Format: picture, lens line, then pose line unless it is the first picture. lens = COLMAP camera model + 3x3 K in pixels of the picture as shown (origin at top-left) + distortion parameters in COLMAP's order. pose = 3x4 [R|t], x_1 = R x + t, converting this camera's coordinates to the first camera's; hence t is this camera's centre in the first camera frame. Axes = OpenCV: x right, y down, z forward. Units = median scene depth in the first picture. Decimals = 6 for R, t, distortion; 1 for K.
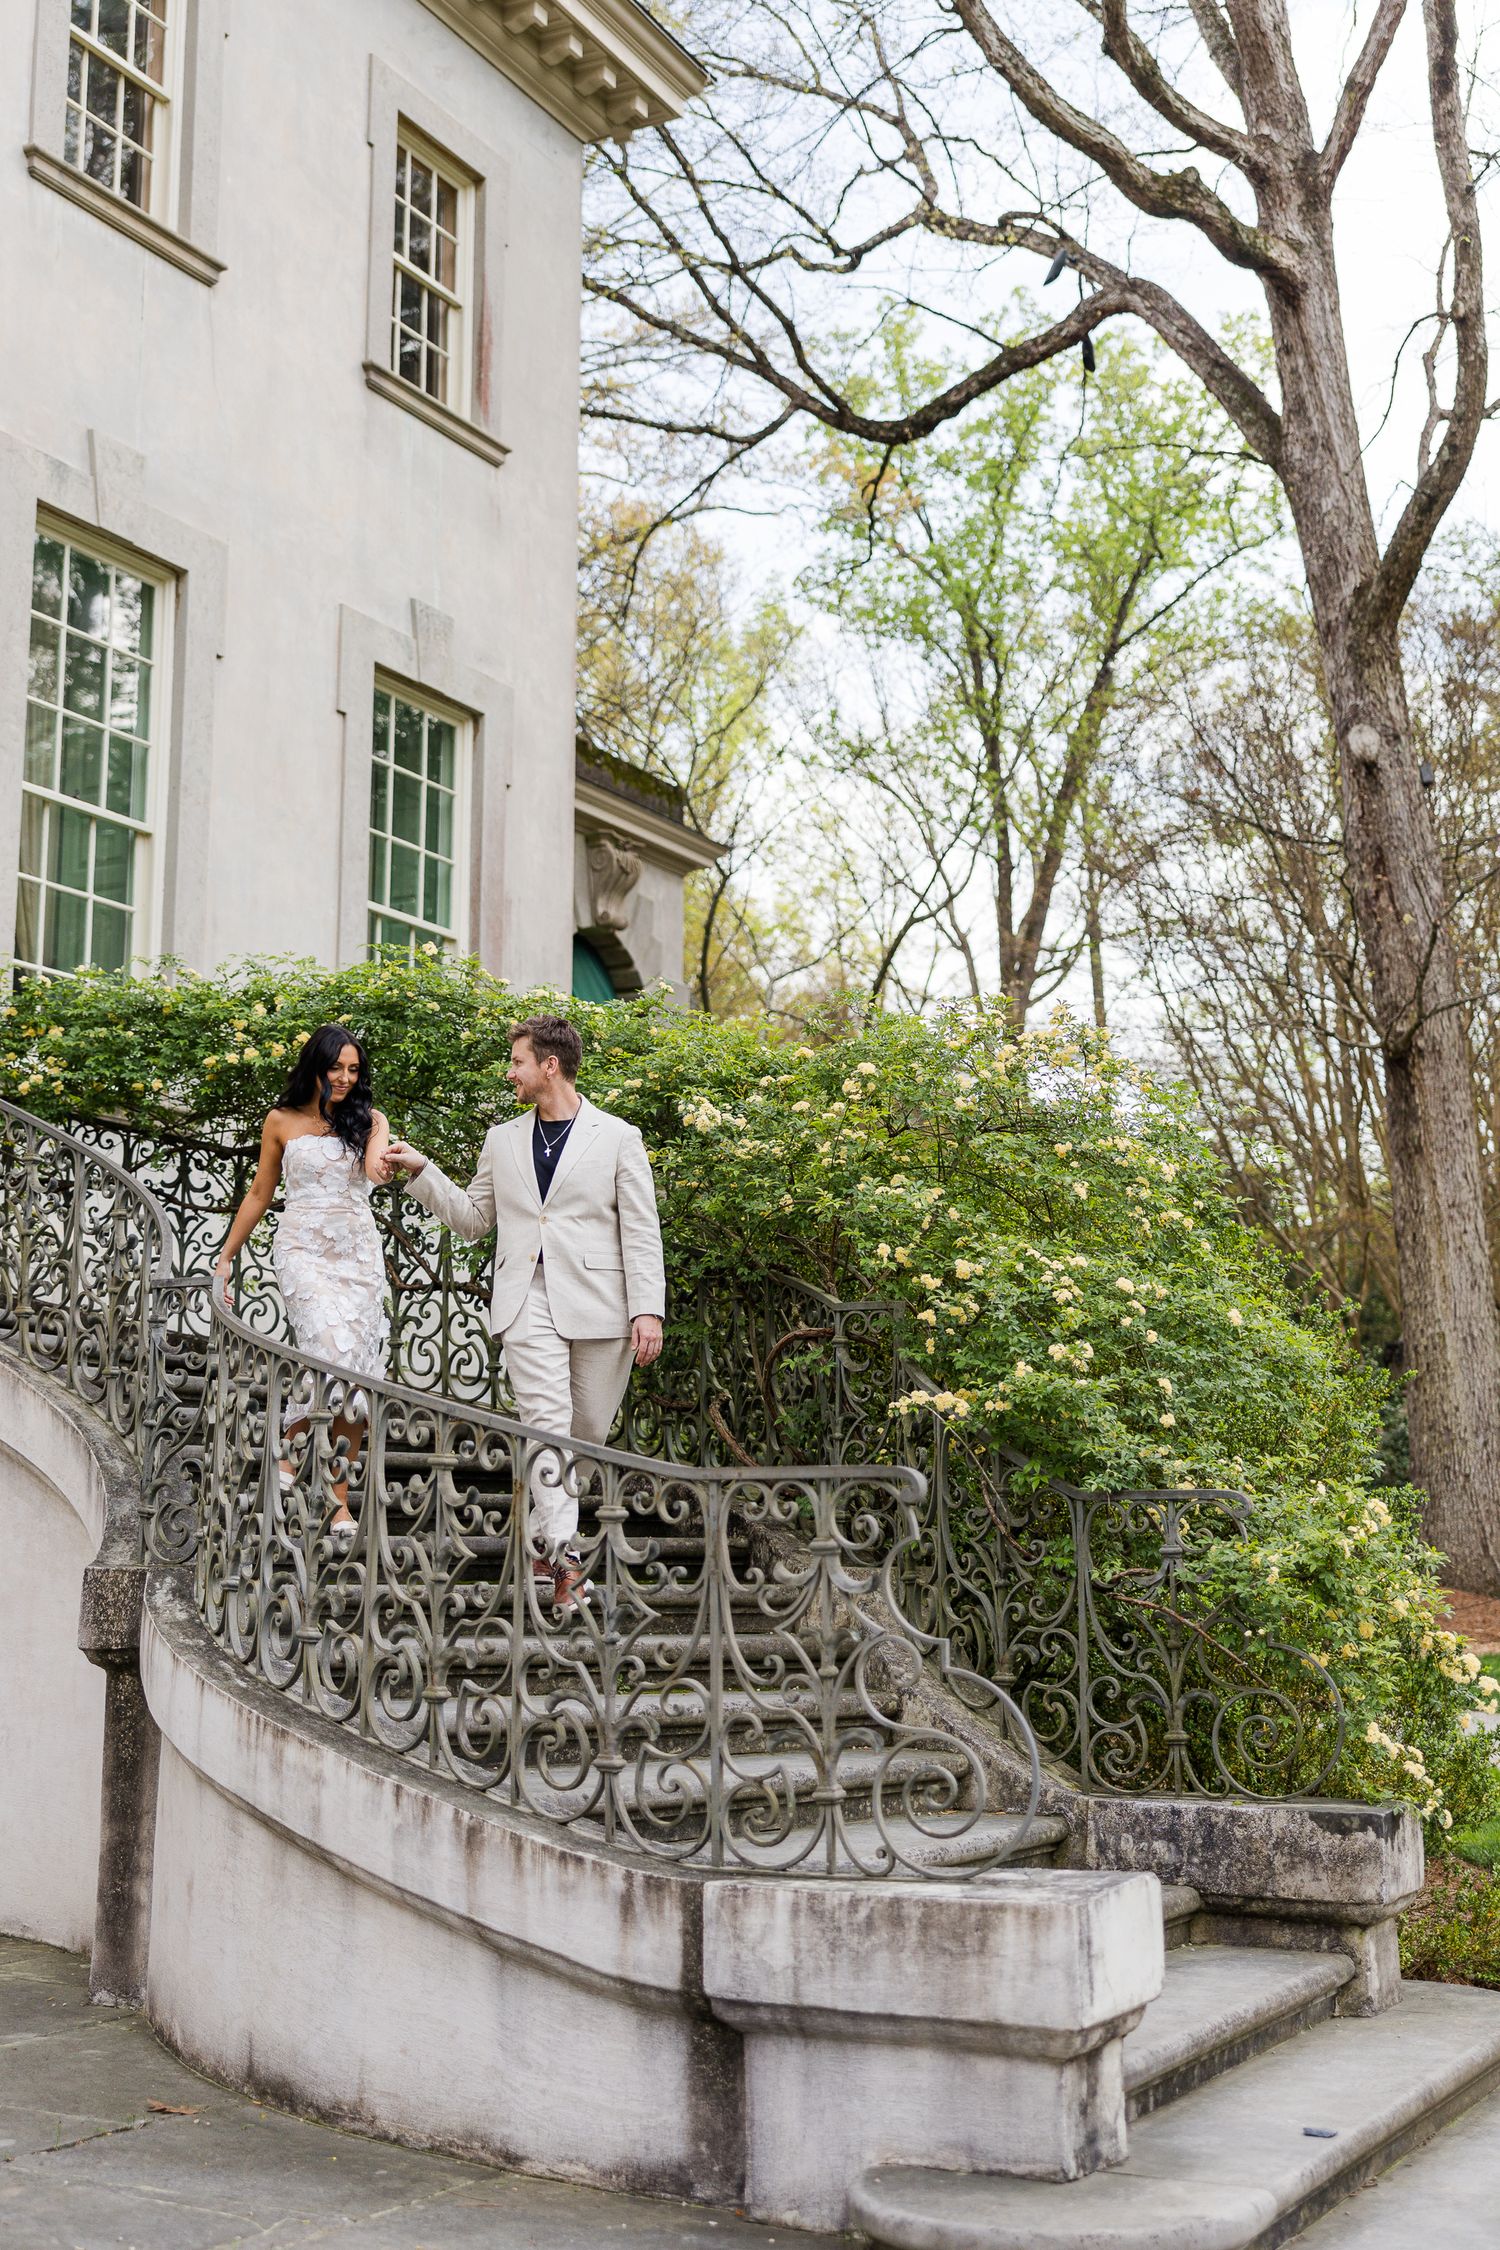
lens RADIAL K [[2832.3, 0, 796.4], [0, 2832.3, 1120.0], [0, 0, 1]] dist [0.008409, -0.002785]
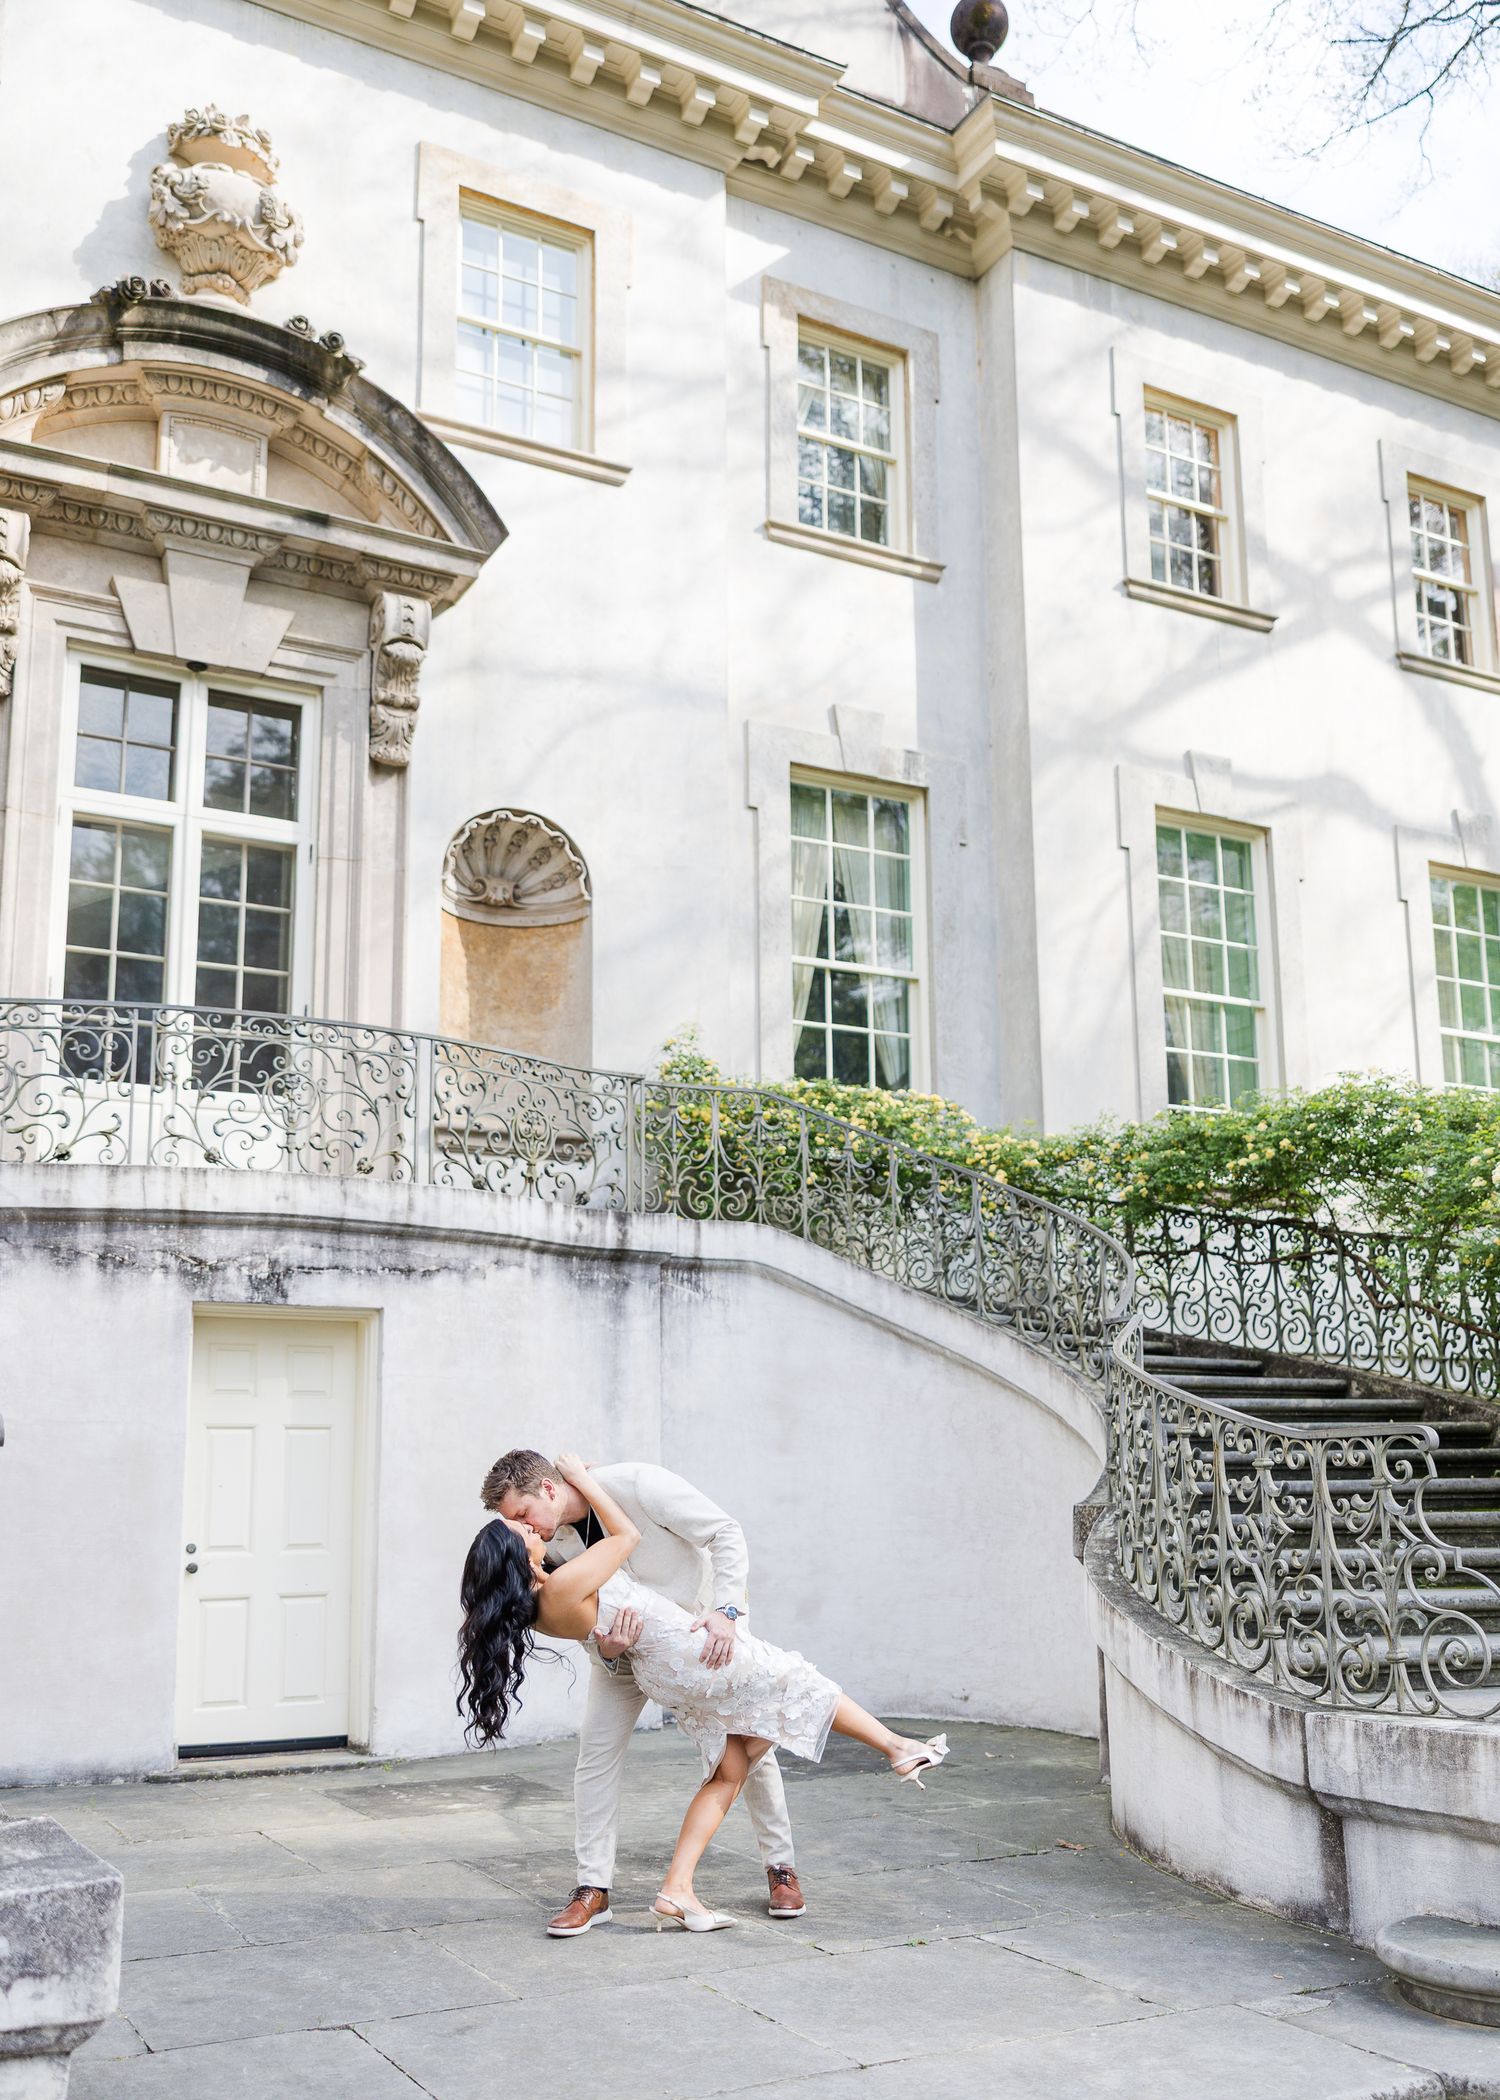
lens RADIAL K [[1960.0, 0, 754.2], [0, 1960.0, 1157.4], [0, 0, 1]] dist [-0.011844, 0.020956]
pose [[0.829012, -0.110746, -0.548155, 0.218841], [0.099509, 0.993765, -0.050280, 0.002918], [0.550306, -0.012864, 0.834864, -0.003998]]
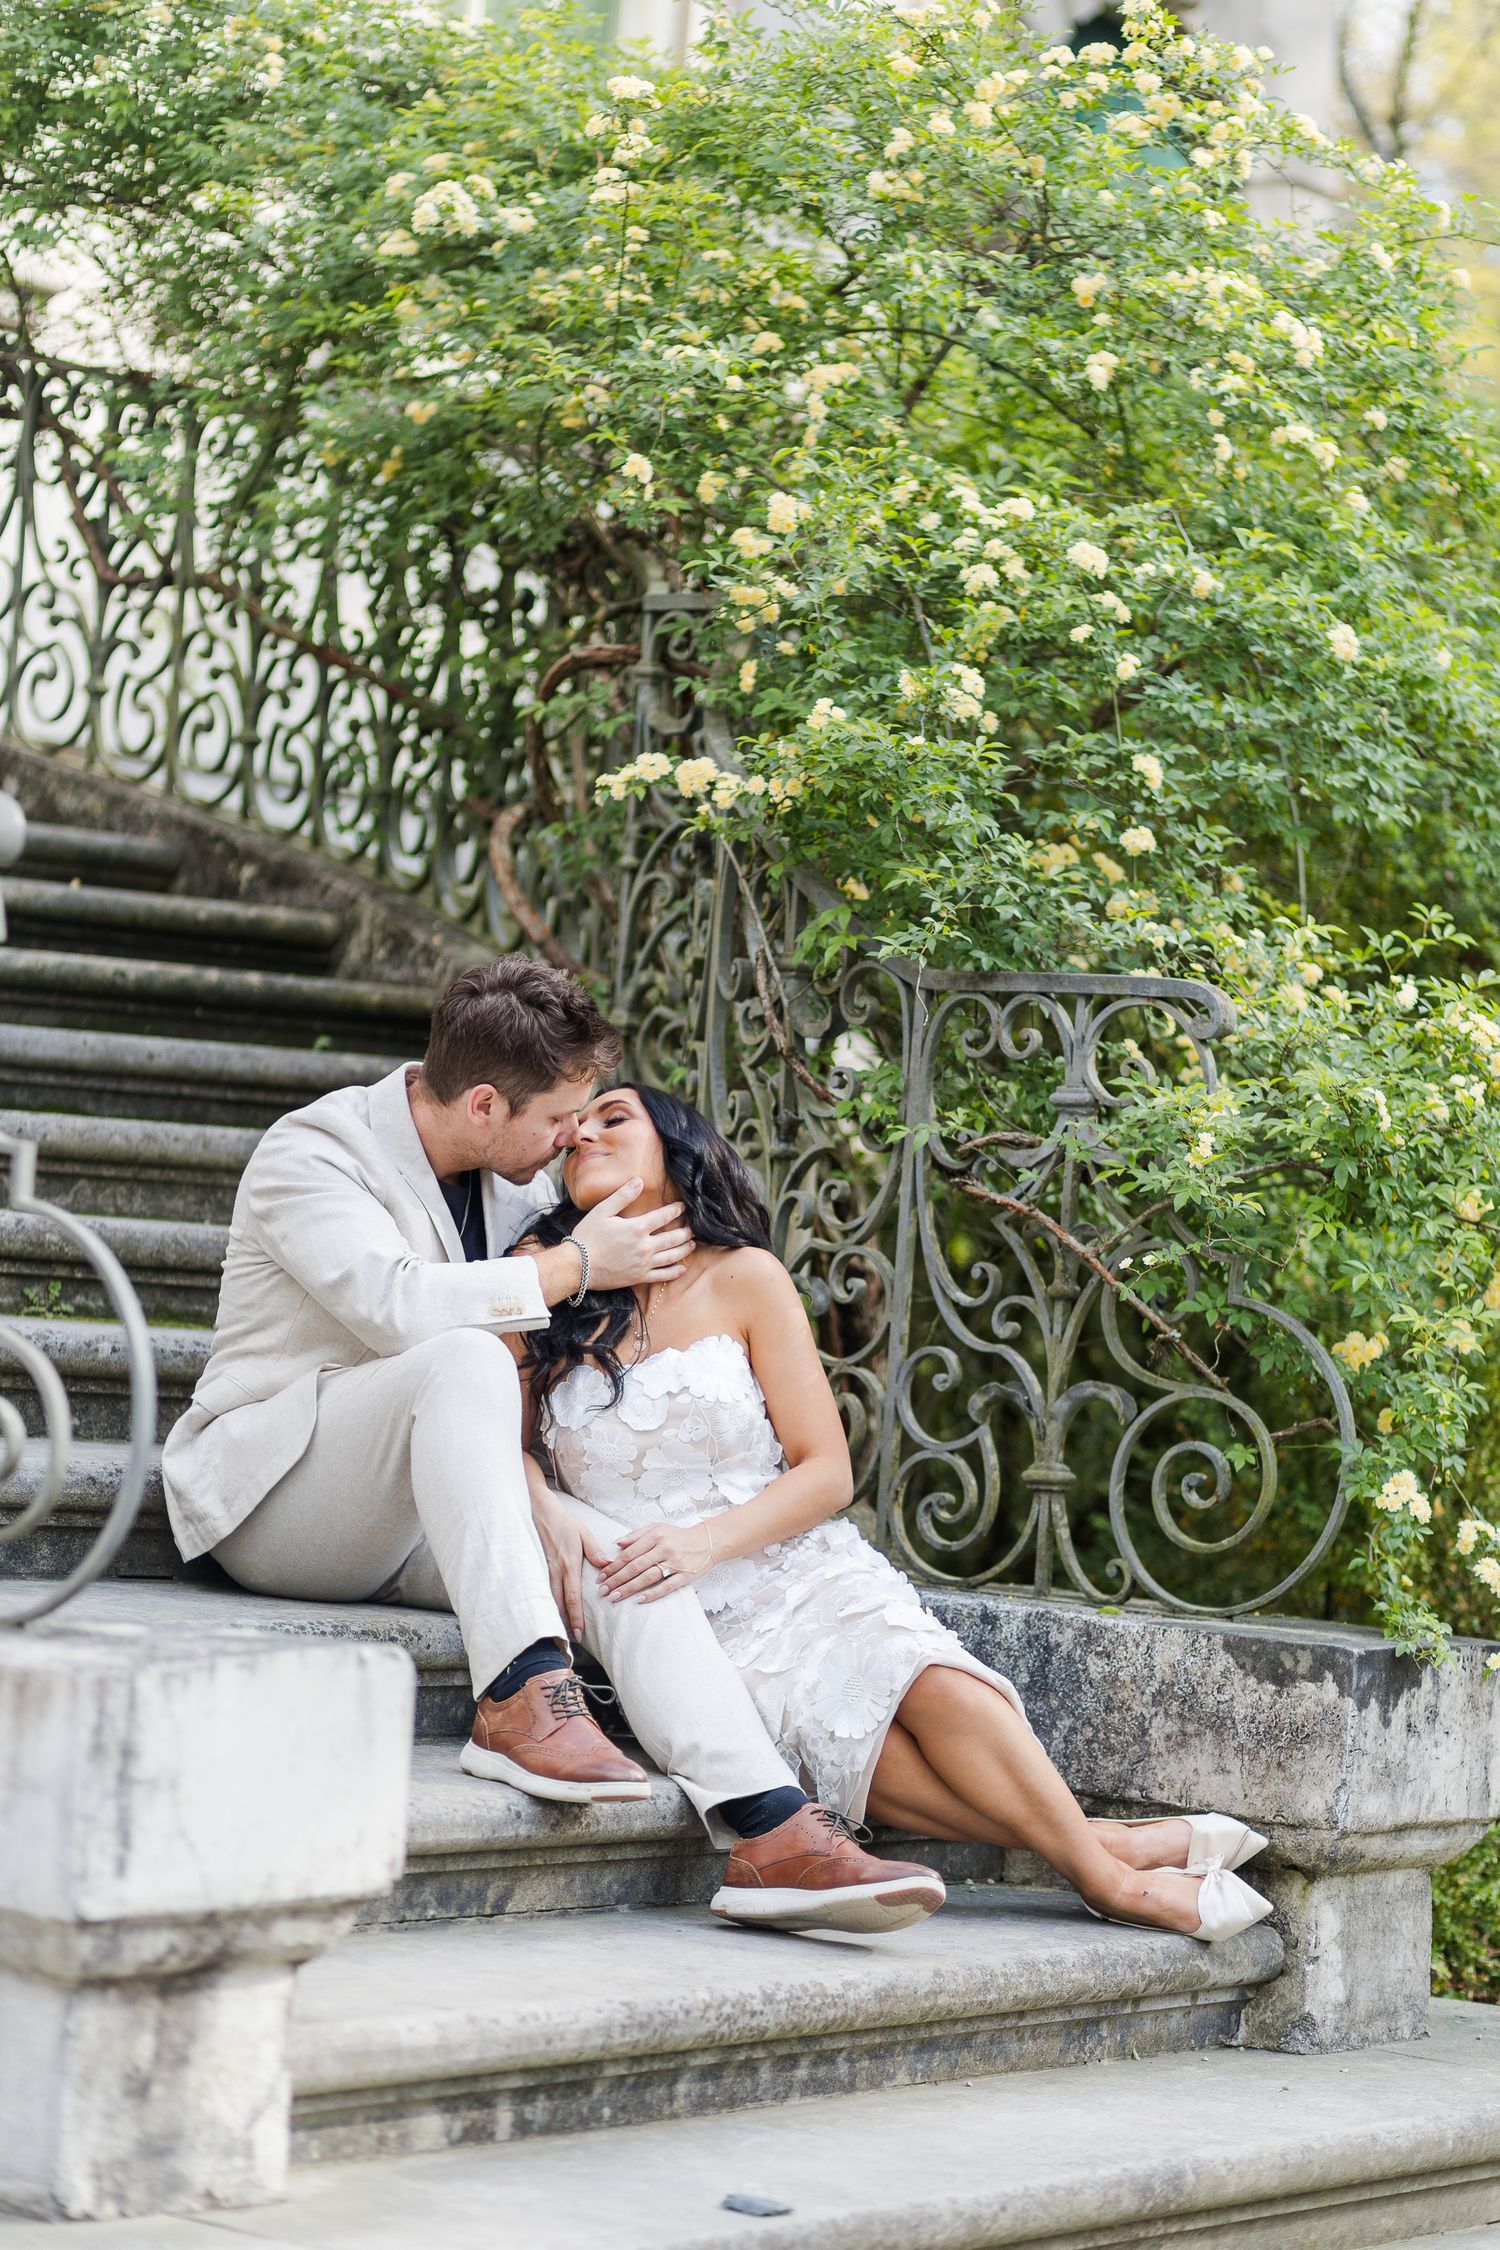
lens RADIAL K [[5440.5, 0, 711.1], [0, 5440.5, 1170.0], [0, 0, 1]] dist [0.032178, -0.604940]
pose [[0.978386, 0.070293, -0.194473, 0.239875], [-0.044197, 0.989802, 0.135417, 0.039004], [0.202009, -0.123895, 0.971516, 0.080701]]
